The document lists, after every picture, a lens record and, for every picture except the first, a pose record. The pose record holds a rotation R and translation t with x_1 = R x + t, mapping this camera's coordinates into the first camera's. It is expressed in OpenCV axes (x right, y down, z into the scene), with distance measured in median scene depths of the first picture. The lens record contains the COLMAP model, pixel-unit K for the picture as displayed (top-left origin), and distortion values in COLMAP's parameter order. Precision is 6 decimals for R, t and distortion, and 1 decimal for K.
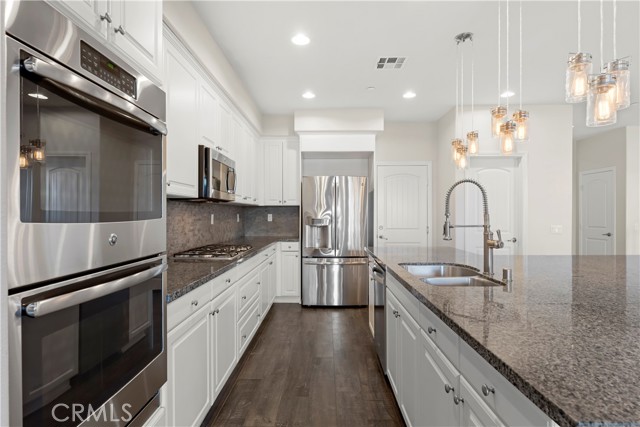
lens RADIAL K [[329.5, 0, 314.6], [0, 329.5, 213.9], [0, 0, 1]] dist [0.002242, 0.000145]
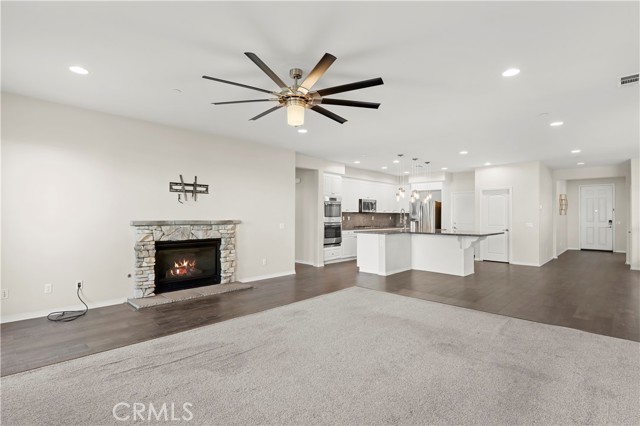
lens RADIAL K [[311.2, 0, 321.1], [0, 311.2, 211.0], [0, 0, 1]] dist [-0.001084, 0.001248]
pose [[0.734582, -0.005859, -0.678494, 1.080696], [-0.008082, 0.999816, -0.017384, 0.003910], [0.678472, 0.018253, 0.734400, -1.206167]]
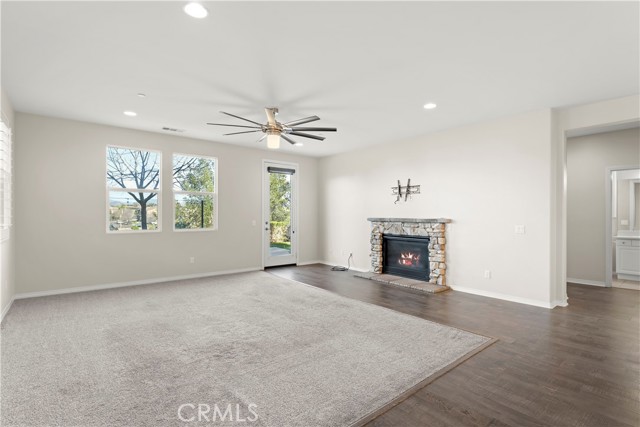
lens RADIAL K [[311.2, 0, 318.4], [0, 311.2, 215.3], [0, 0, 1]] dist [-0.001084, 0.001248]
pose [[-0.758194, 0.000423, -0.652029, 1.085318], [-0.004245, 0.999975, 0.005585, 0.004258], [0.652015, 0.007002, -0.758174, 0.120336]]
